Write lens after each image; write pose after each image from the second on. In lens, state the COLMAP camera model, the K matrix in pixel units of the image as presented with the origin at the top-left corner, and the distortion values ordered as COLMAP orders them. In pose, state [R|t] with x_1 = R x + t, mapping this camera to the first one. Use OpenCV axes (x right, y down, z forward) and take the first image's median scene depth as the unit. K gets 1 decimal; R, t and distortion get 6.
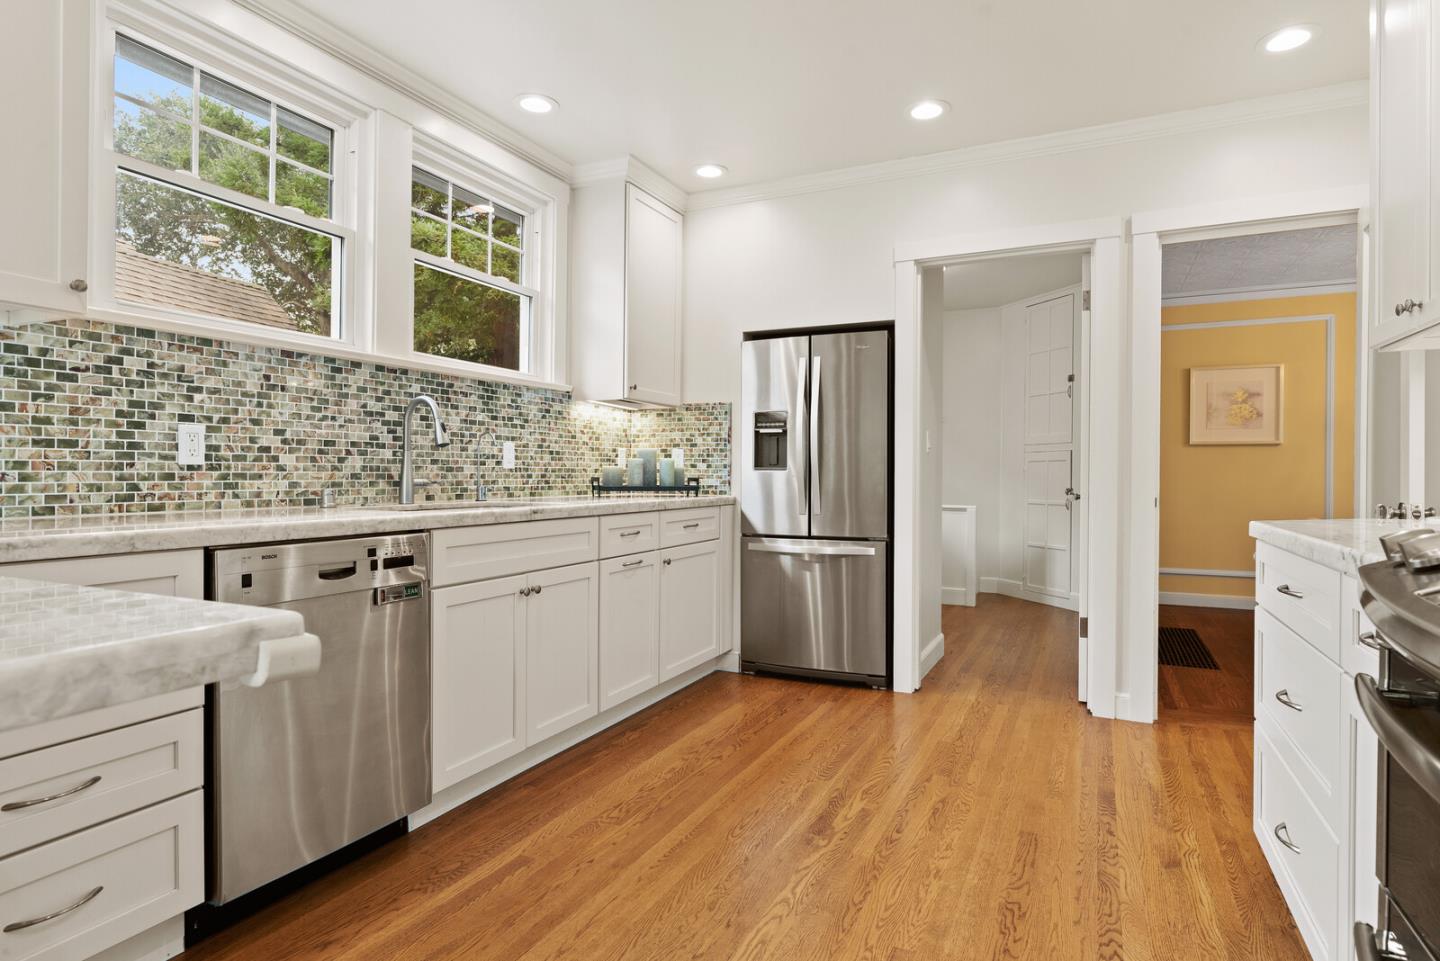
lens RADIAL K [[735.7, 0, 722.8], [0, 735.7, 477.5], [0, 0, 1]] dist [0.003933, -0.001527]
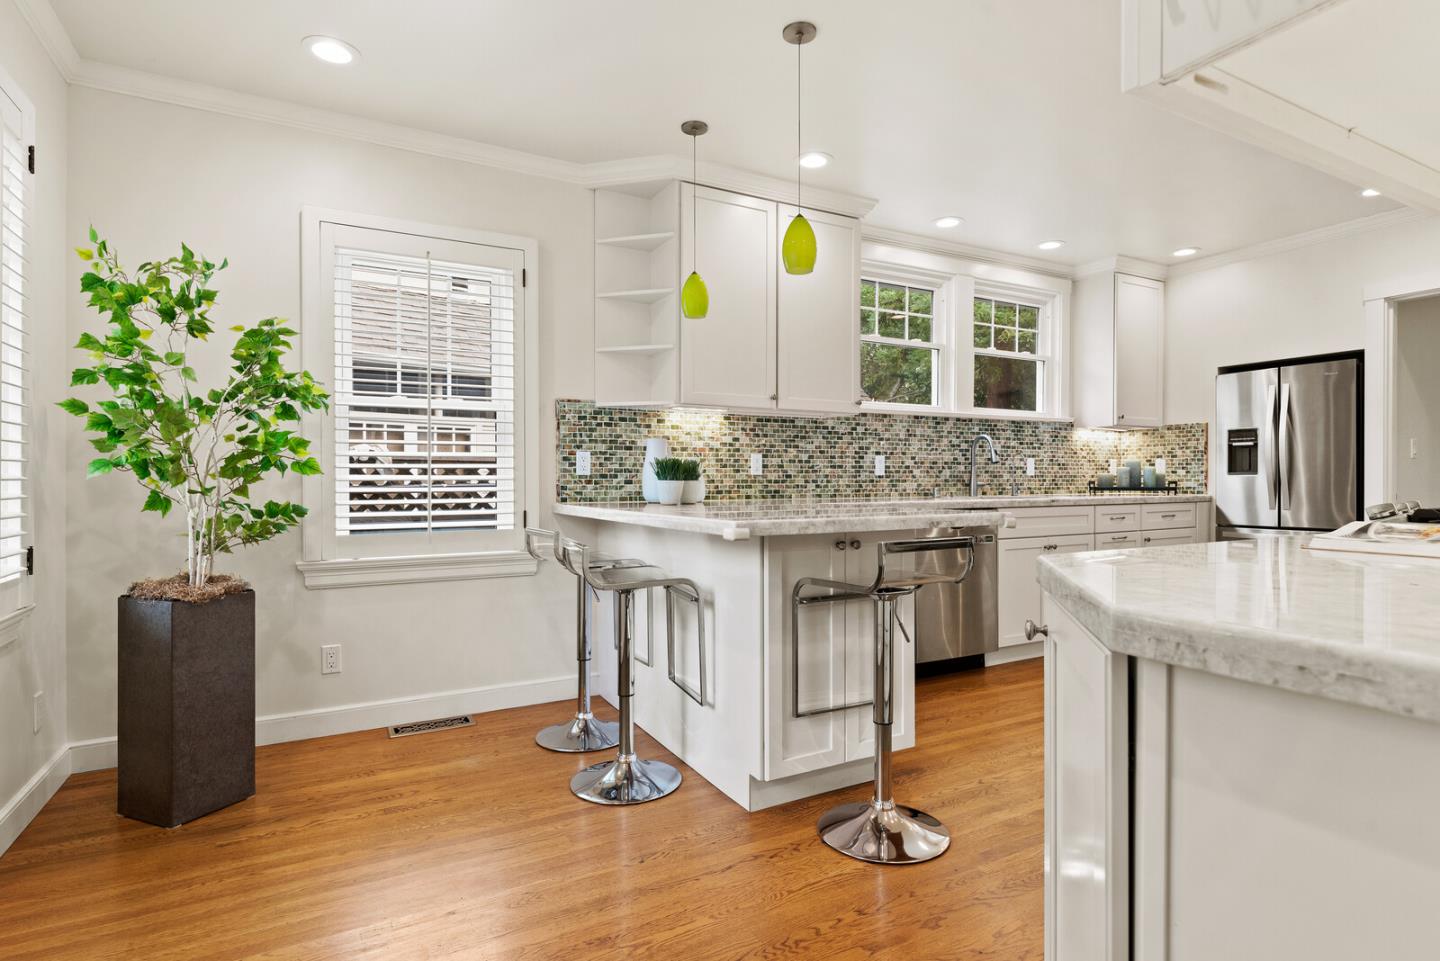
lens RADIAL K [[735.7, 0, 727.3], [0, 735.7, 483.9], [0, 0, 1]] dist [0.003933, -0.001527]
pose [[0.807241, -0.003879, -0.590209, 0.103964], [0.003306, 0.999992, -0.002050, 0.006387], [0.590213, -0.000296, 0.807248, -0.600602]]
